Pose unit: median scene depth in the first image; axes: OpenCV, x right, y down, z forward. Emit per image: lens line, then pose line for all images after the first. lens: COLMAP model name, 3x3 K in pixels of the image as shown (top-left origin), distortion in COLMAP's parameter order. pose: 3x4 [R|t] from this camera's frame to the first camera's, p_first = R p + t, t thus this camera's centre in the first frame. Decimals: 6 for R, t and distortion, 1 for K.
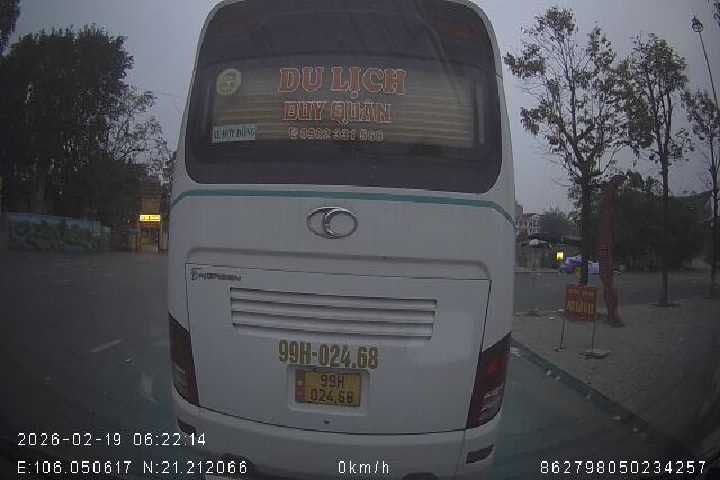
lens RADIAL K [[346.3, 0, 359.9], [0, 346.3, 237.8], [0, 0, 1]] dist [-0.032944, -0.000116]
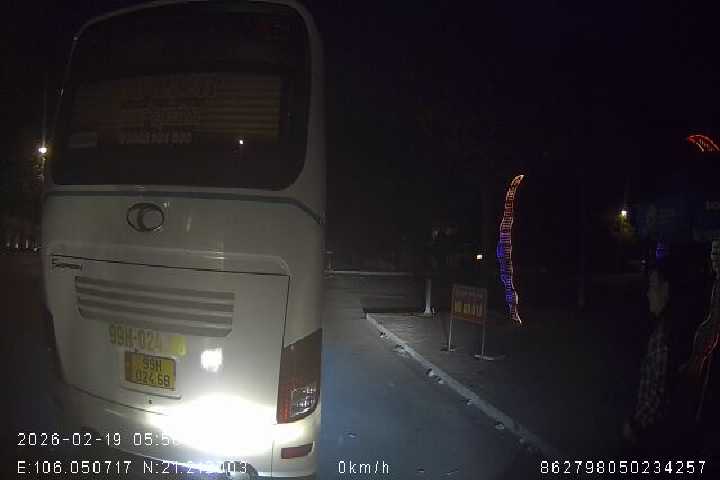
lens RADIAL K [[346.3, 0, 358.8], [0, 346.3, 241.2], [0, 0, 1]] dist [-0.032944, -0.000116]
pose [[0.988503, 0.010638, -0.150825, 0.723146], [-0.011257, 0.999931, -0.003253, 0.022245], [0.150780, 0.004914, 0.988555, 0.031504]]
